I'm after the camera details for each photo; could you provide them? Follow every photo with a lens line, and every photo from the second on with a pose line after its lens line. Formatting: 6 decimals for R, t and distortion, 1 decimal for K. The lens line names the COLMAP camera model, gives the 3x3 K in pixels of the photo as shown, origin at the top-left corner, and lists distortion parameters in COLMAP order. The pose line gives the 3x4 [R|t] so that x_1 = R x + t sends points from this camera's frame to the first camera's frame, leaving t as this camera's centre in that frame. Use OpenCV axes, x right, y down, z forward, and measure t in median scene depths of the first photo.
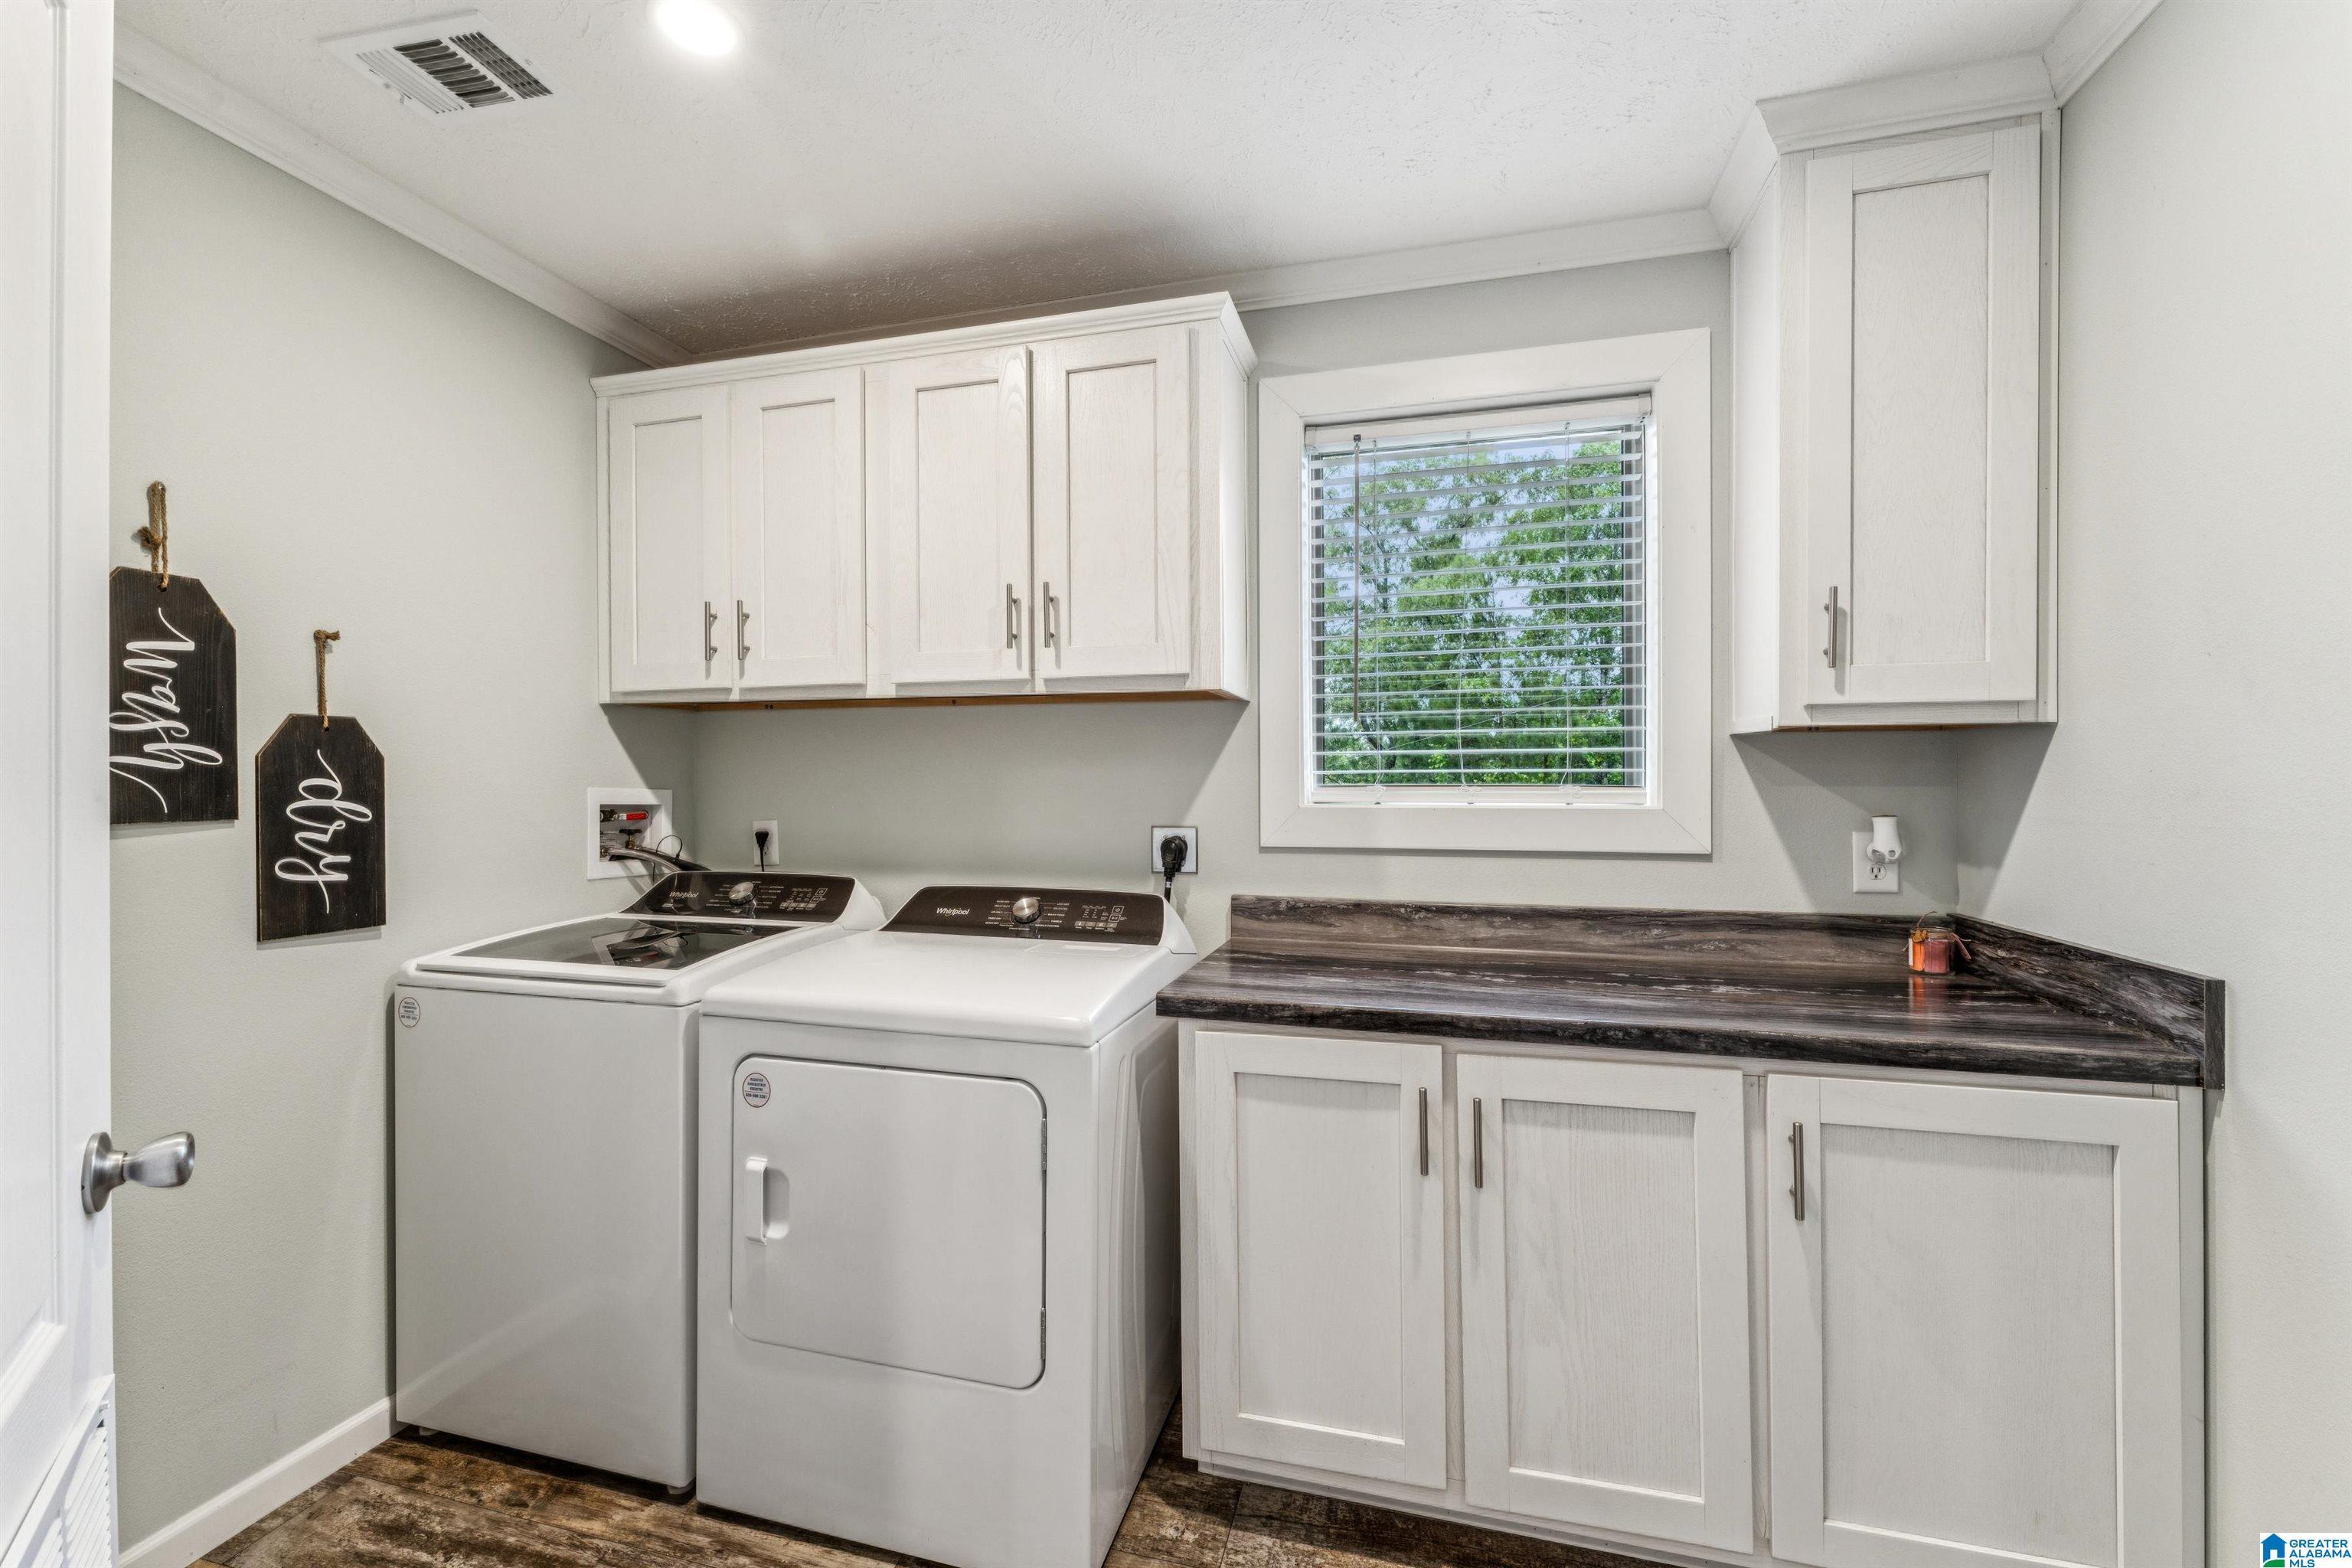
lens RADIAL K [[939.8, 0, 1176.0], [0, 939.8, 784.0], [0, 0, 1]] dist [-0.001327, -0.000517]
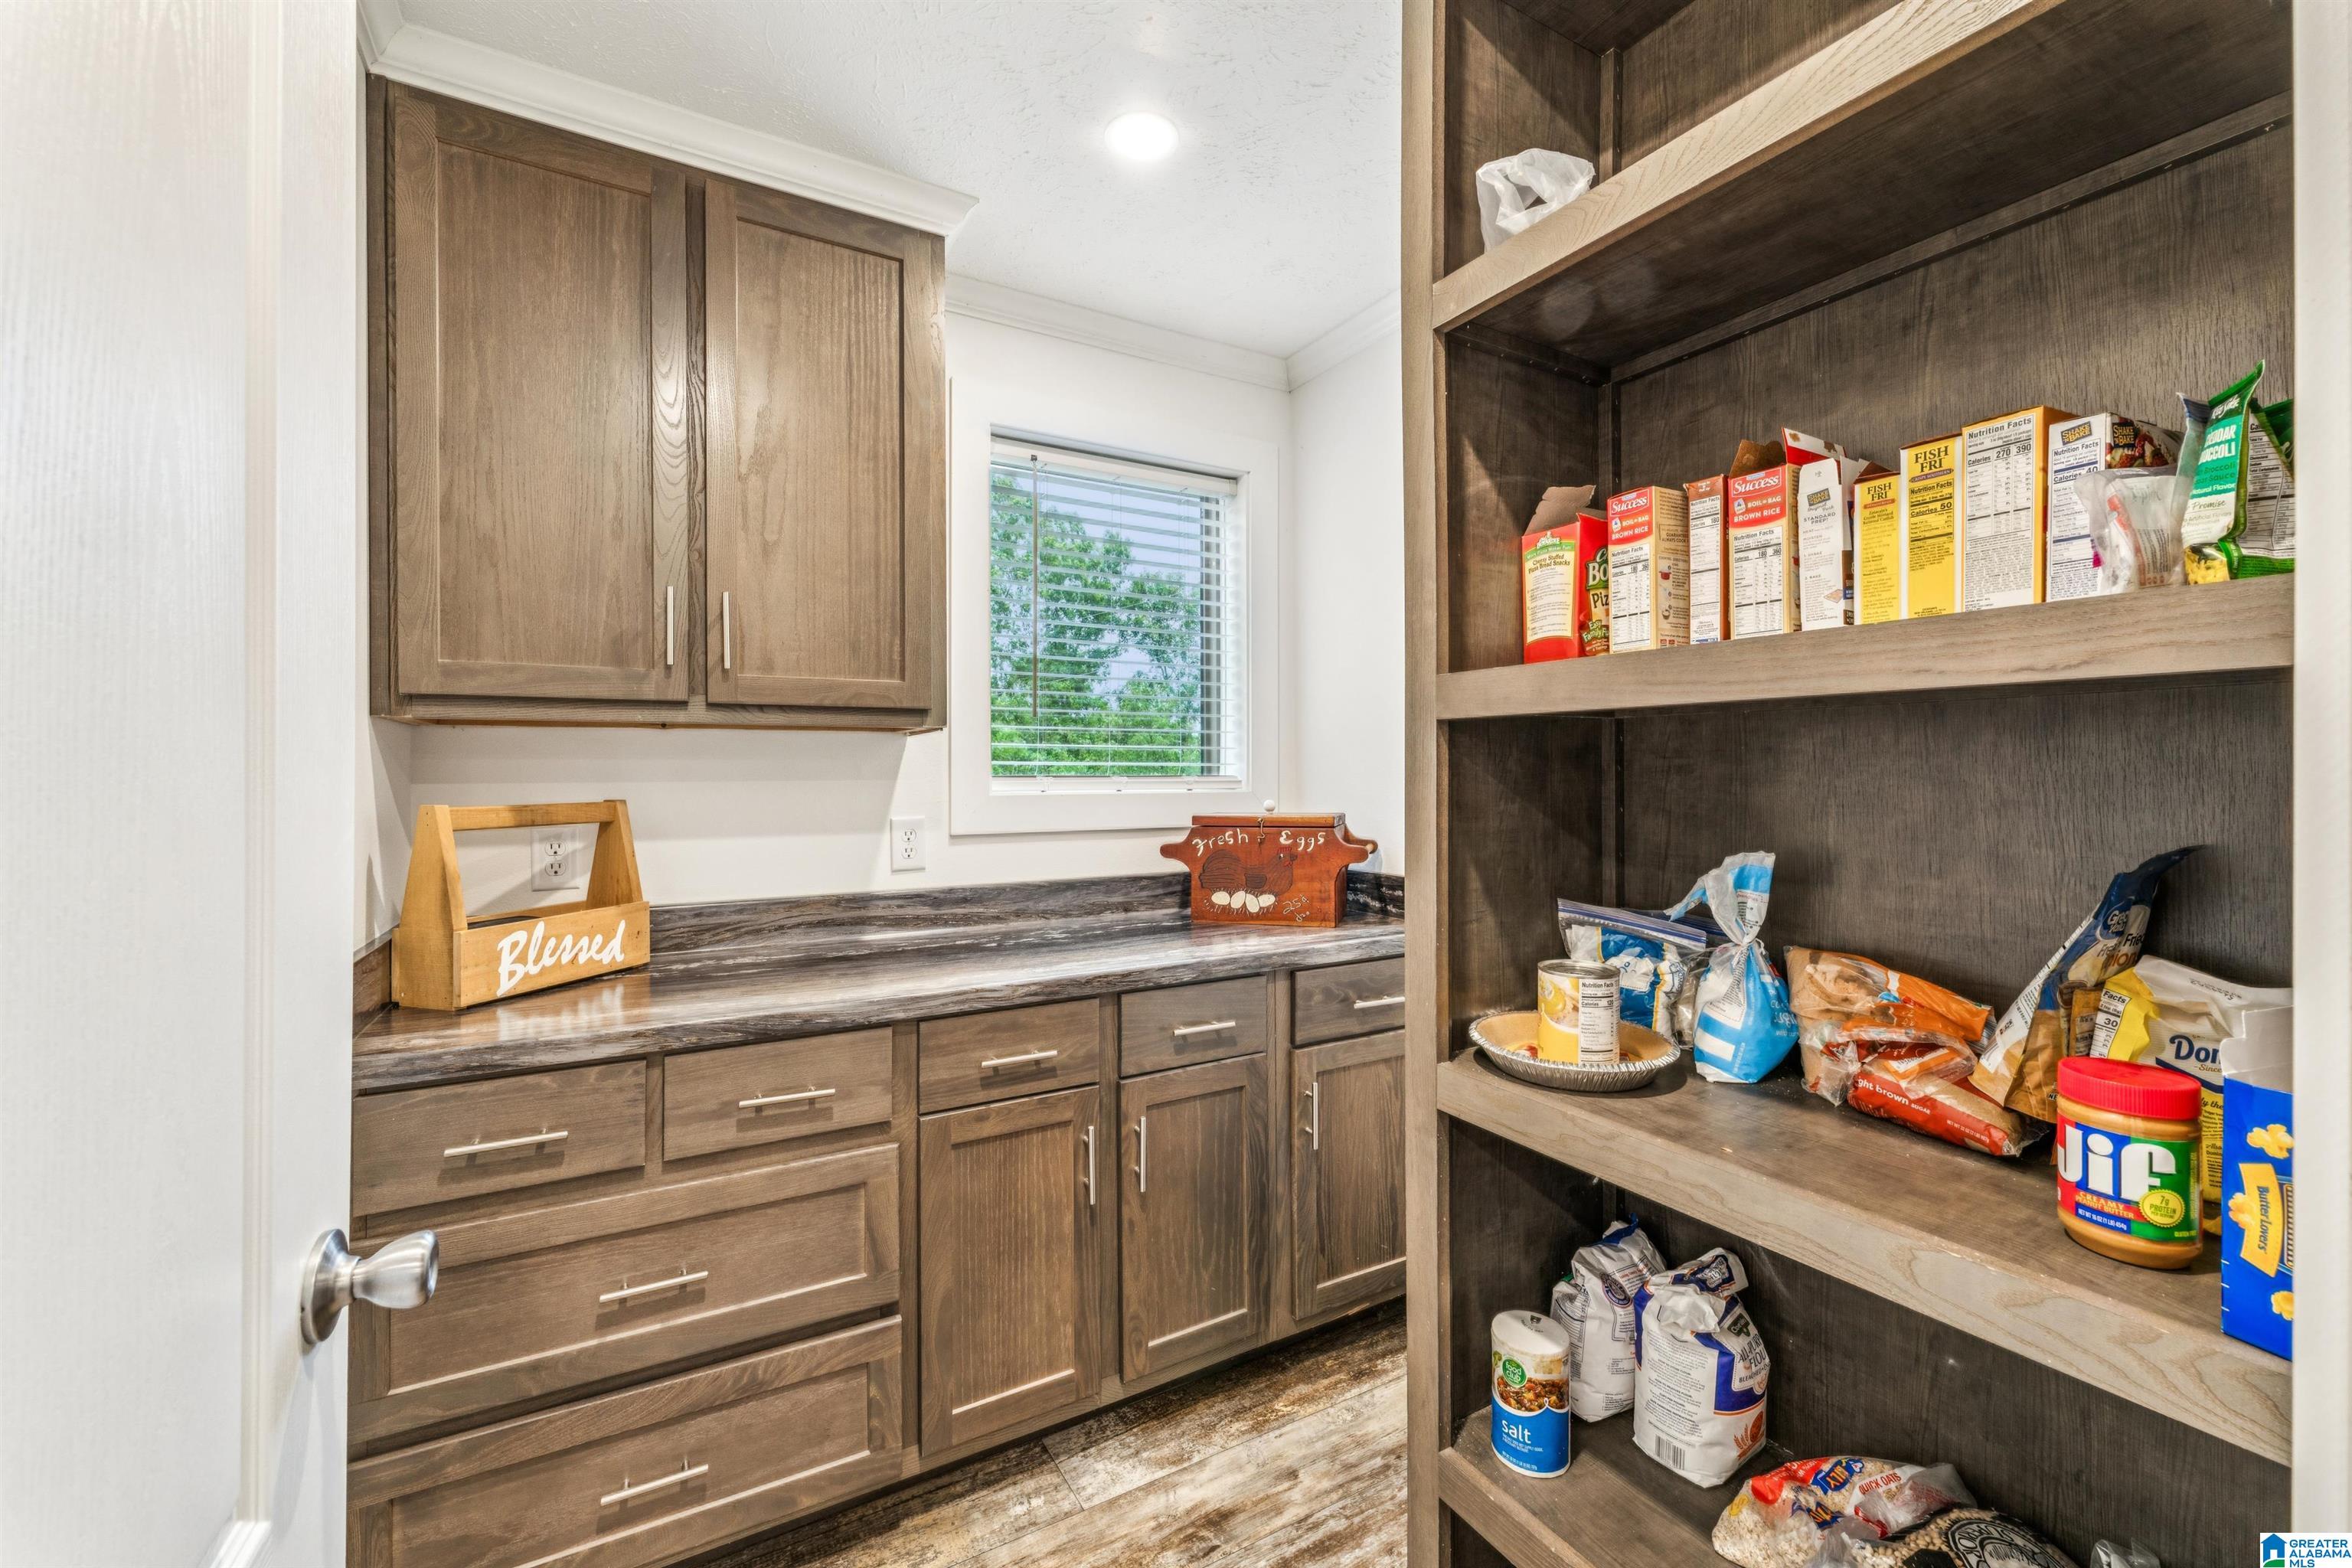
lens RADIAL K [[939.8, 0, 1176.0], [0, 939.8, 784.0], [0, 0, 1]] dist [-0.001327, -0.000517]
pose [[0.711475, -0.005334, 0.702692, -0.459899], [-0.001607, 0.999956, 0.009217, 0.001220], [-0.702710, -0.007687, 0.711435, 0.104739]]
